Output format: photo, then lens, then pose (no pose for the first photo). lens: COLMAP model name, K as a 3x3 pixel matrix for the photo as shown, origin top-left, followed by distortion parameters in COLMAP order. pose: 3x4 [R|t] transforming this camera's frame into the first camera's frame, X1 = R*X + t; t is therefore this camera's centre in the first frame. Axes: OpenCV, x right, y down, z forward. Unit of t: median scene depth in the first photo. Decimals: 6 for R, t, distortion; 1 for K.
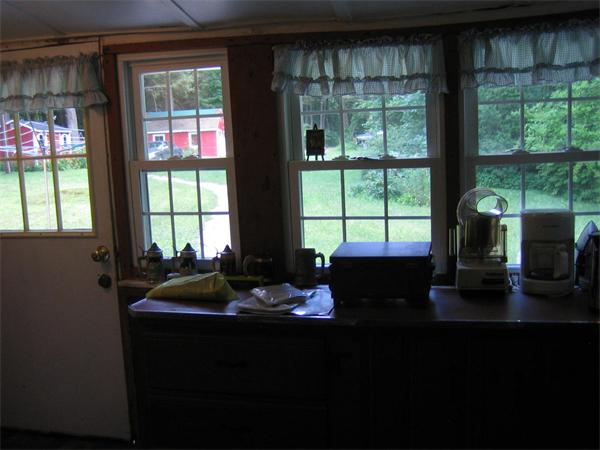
lens RADIAL K [[485.6, 0, 300.0], [0, 485.6, 225.0], [0, 0, 1]] dist [-0.066924, -0.000342]
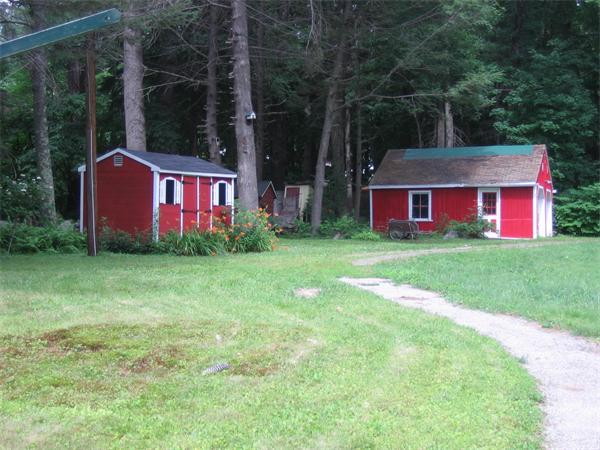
lens RADIAL K [[728.0, 0, 300.0], [0, 728.0, 225.0], [0, 0, 1]] dist [-0.137324, -0.003212]
pose [[0.890140, 0.037883, -0.454111, -0.059822], [-0.104371, 0.986996, -0.122248, -0.048488], [0.443574, 0.156214, 0.882518, 0.293994]]
